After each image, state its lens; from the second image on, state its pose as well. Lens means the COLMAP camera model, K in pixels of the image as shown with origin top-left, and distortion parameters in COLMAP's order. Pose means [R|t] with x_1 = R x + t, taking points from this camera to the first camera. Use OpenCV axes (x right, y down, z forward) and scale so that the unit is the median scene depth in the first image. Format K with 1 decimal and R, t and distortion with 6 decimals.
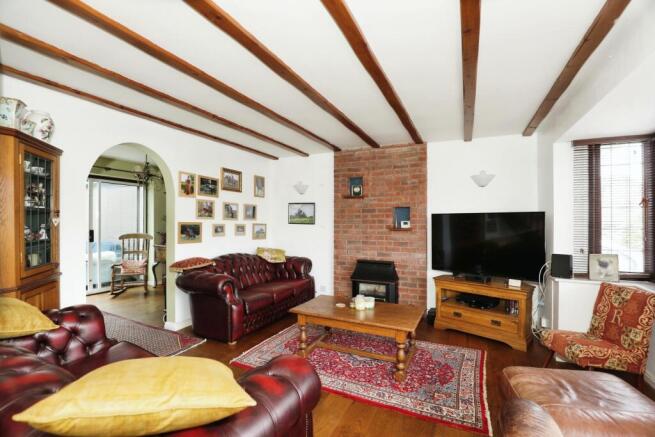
lens RADIAL K [[301.1, 0, 333.9], [0, 301.1, 221.9], [0, 0, 1]] dist [-0.001552, -0.000230]
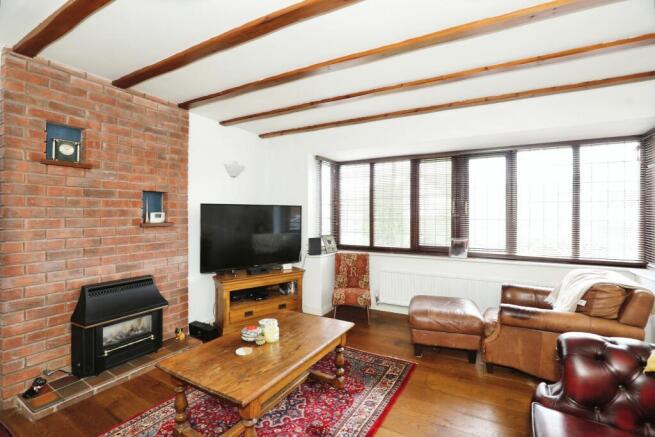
lens RADIAL K [[301.1, 0, 330.6], [0, 301.1, 214.3], [0, 0, 1]] dist [-0.001552, -0.000230]
pose [[0.105839, -0.003374, 0.994378, -0.399035], [-0.002667, 0.999990, 0.003676, -0.002243], [-0.994380, -0.003041, 0.105829, 0.534004]]
